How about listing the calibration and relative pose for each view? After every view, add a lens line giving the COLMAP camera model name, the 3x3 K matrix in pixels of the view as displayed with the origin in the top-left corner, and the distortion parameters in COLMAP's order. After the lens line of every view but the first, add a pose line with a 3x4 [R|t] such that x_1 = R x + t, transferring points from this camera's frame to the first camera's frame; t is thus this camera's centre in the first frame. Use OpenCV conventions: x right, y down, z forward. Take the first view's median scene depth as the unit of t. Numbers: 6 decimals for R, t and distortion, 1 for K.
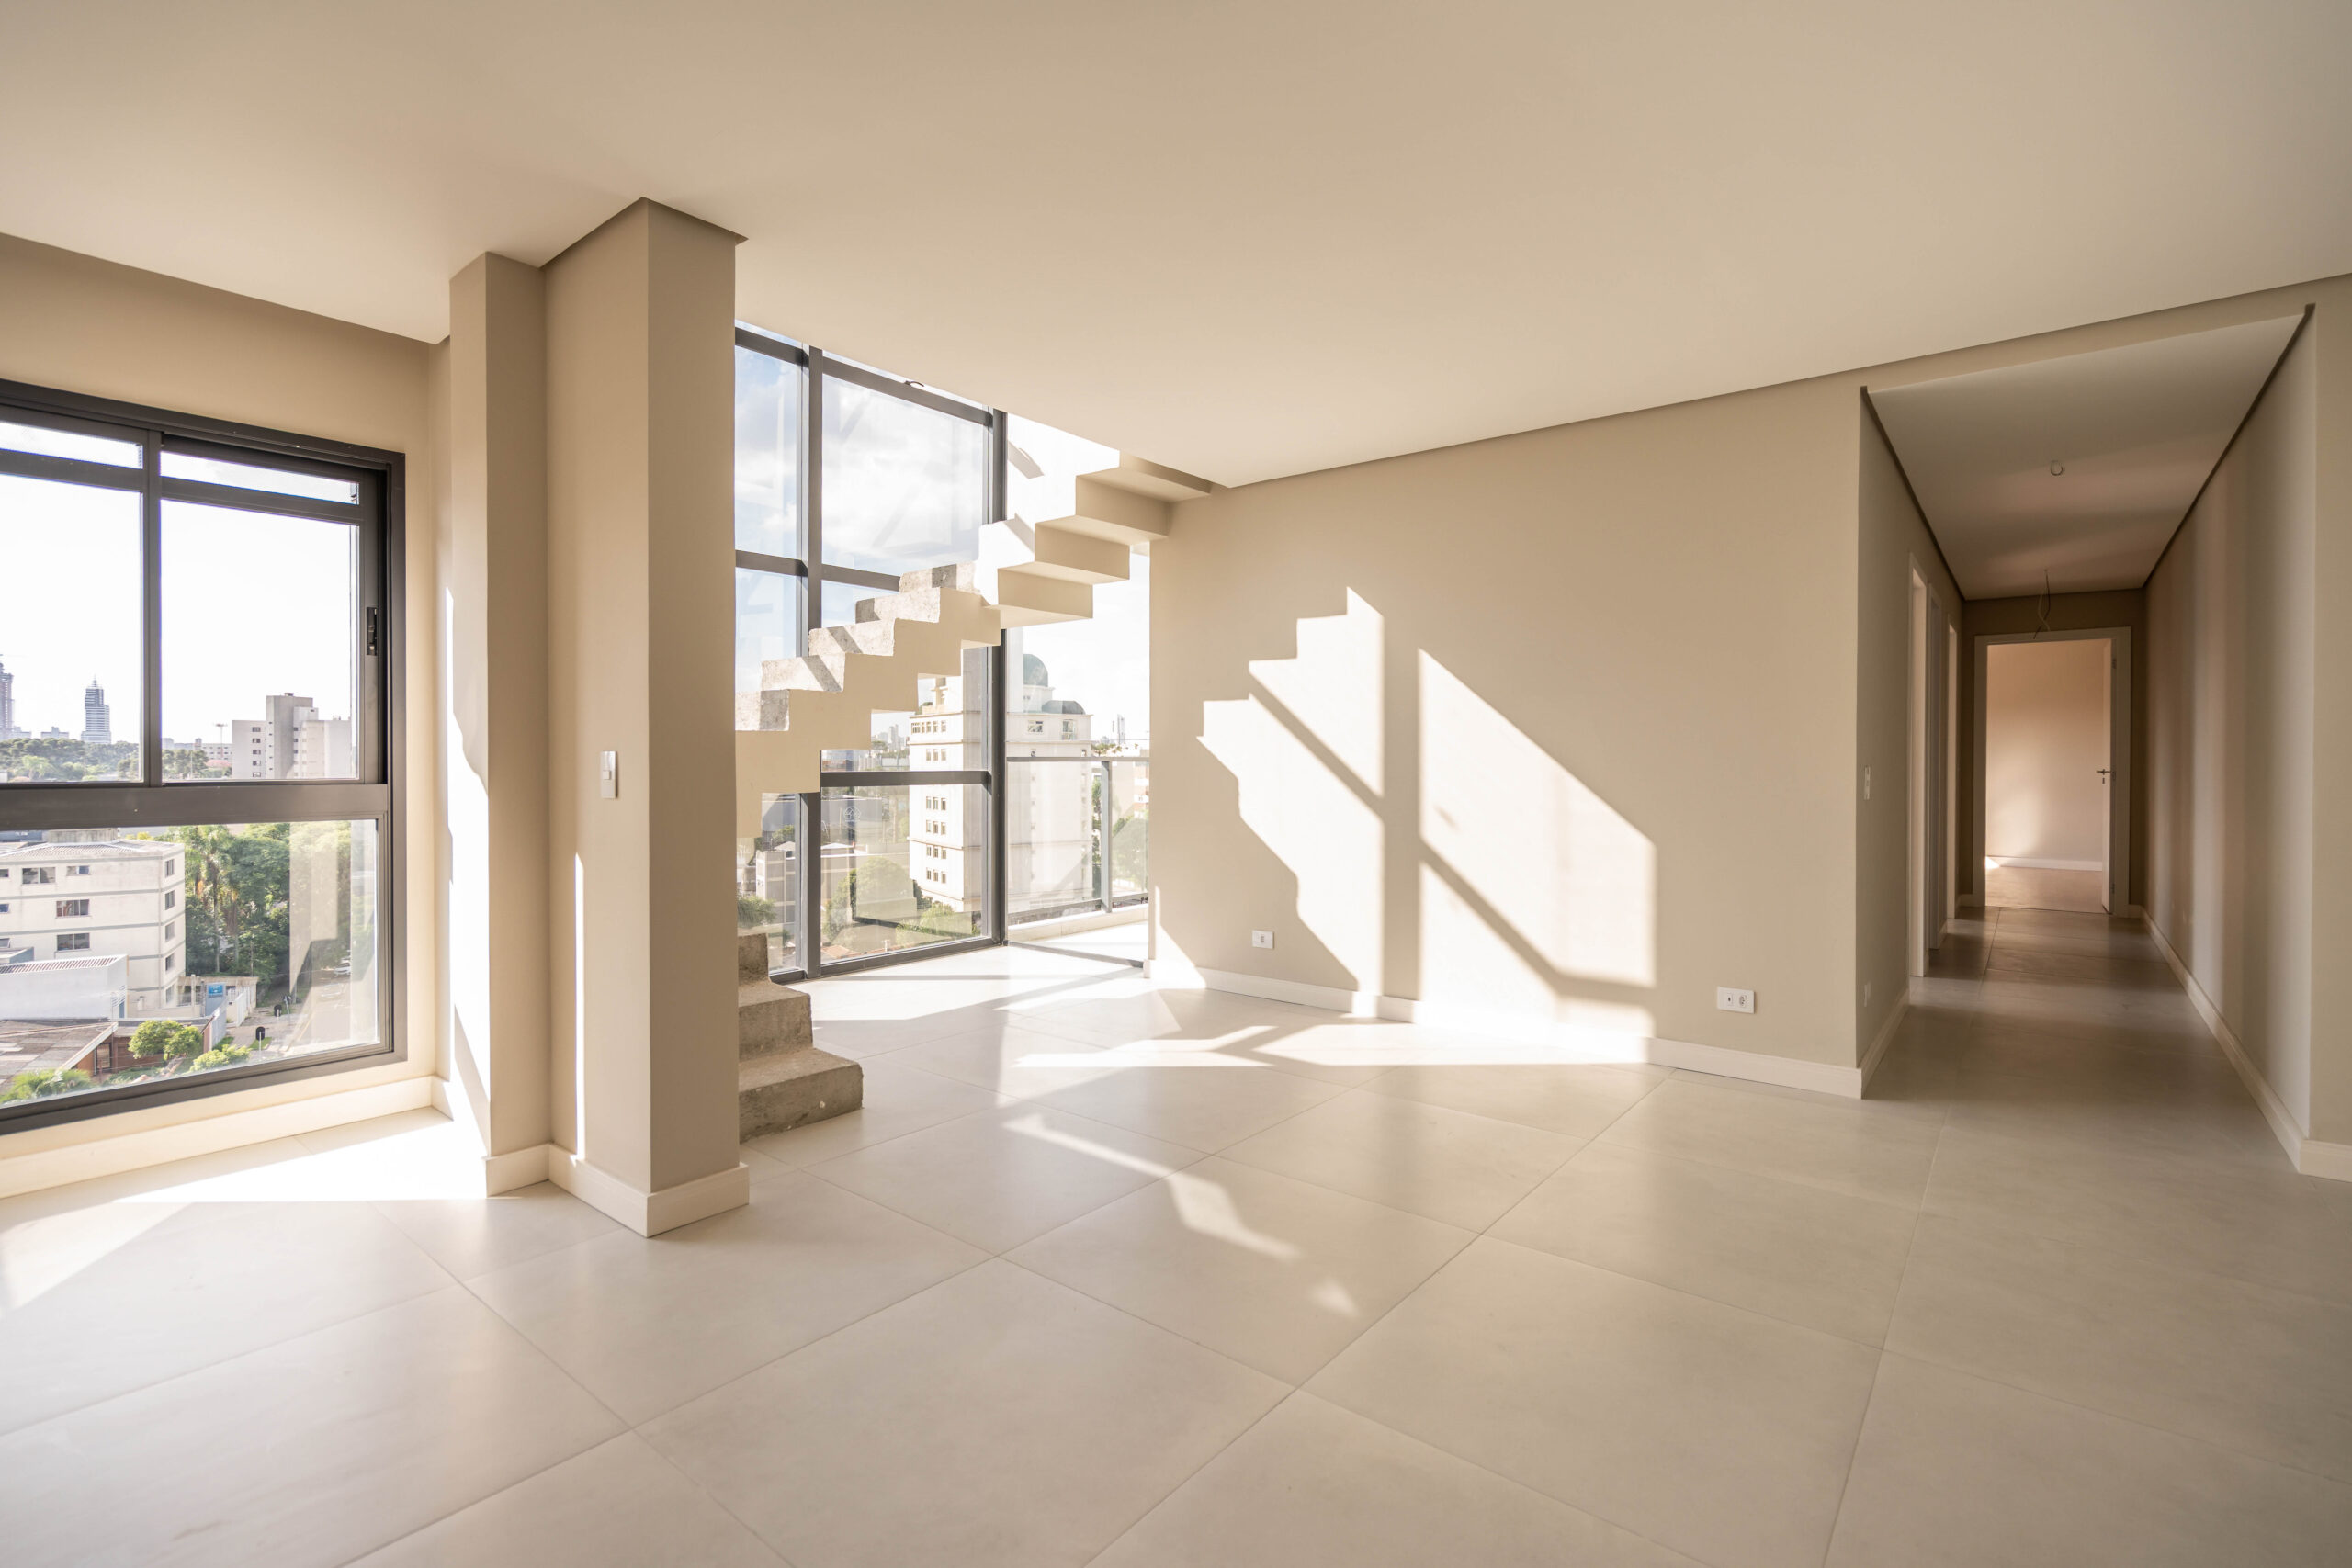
lens RADIAL K [[1074.4, 0, 1182.2], [0, 1074.4, 765.0], [0, 0, 1]] dist [-0.002659, 0.001286]
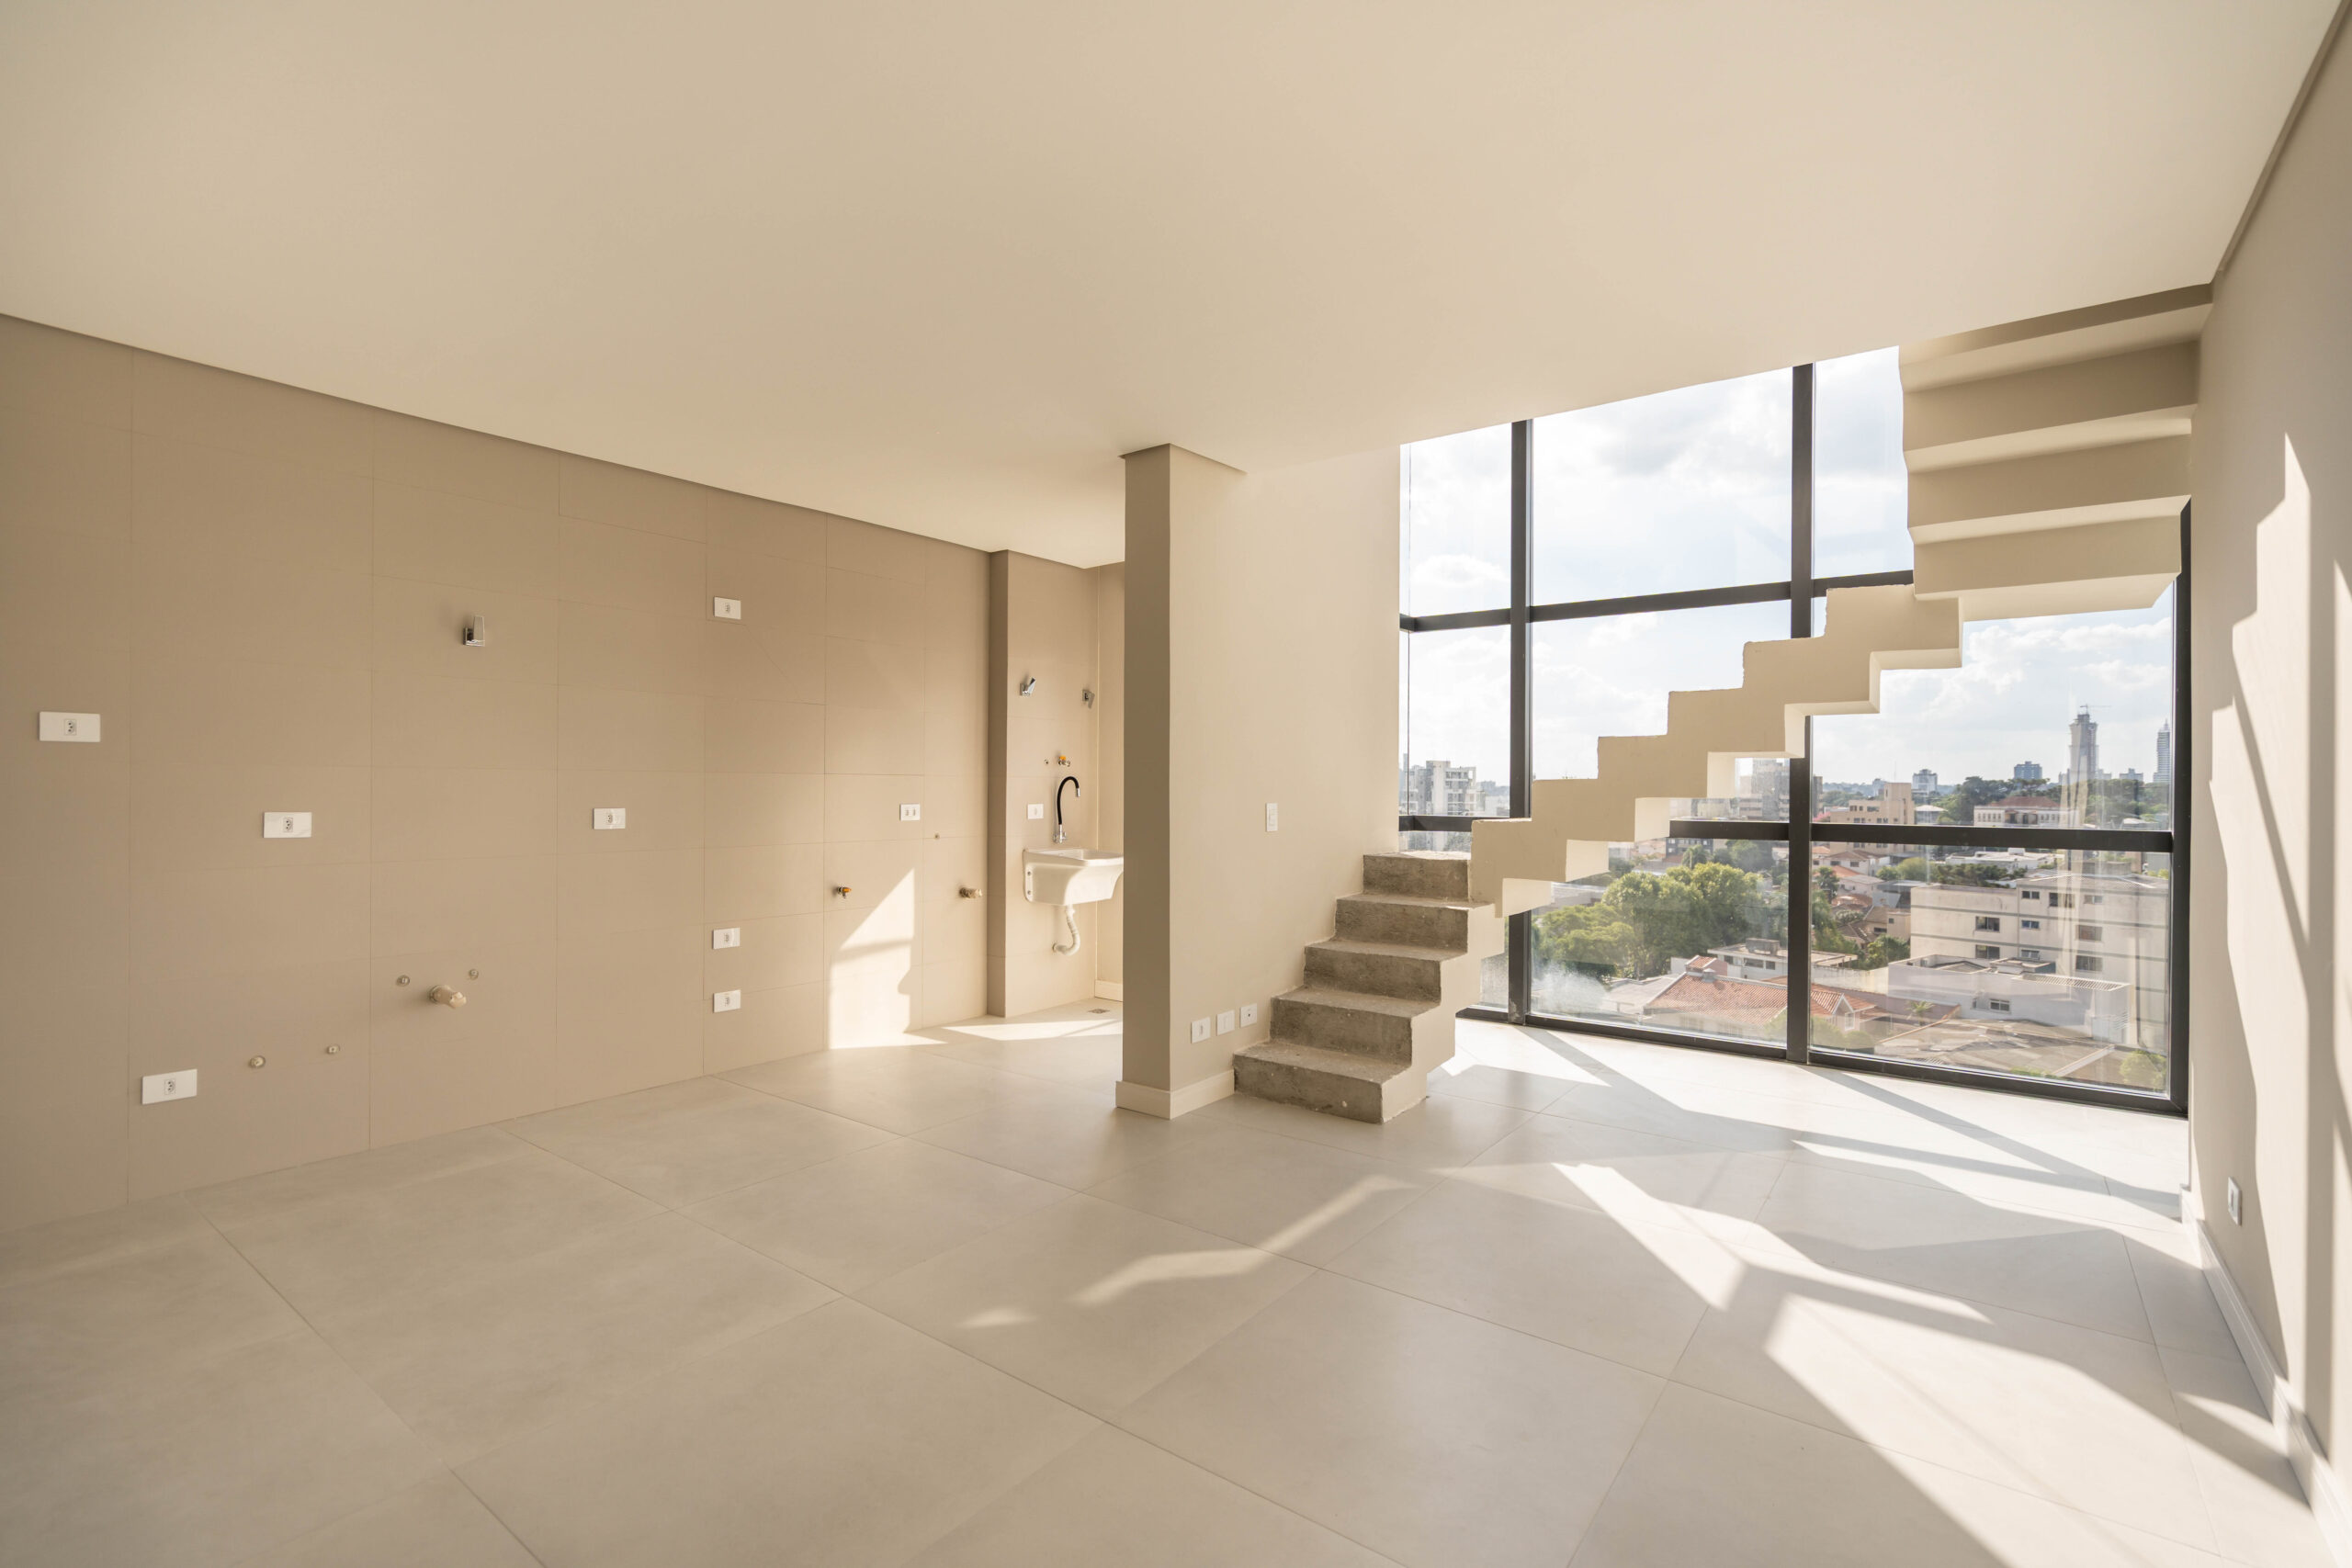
lens RADIAL K [[1057.9, 0, 1178.9], [0, 1057.9, 789.1], [0, 0, 1]] dist [-0.002923, 0.000636]
pose [[0.032550, -0.000459, -0.999470, 0.543125], [-0.013905, 0.999903, -0.000912, -0.014909], [0.999373, 0.013928, 0.032540, 0.524009]]
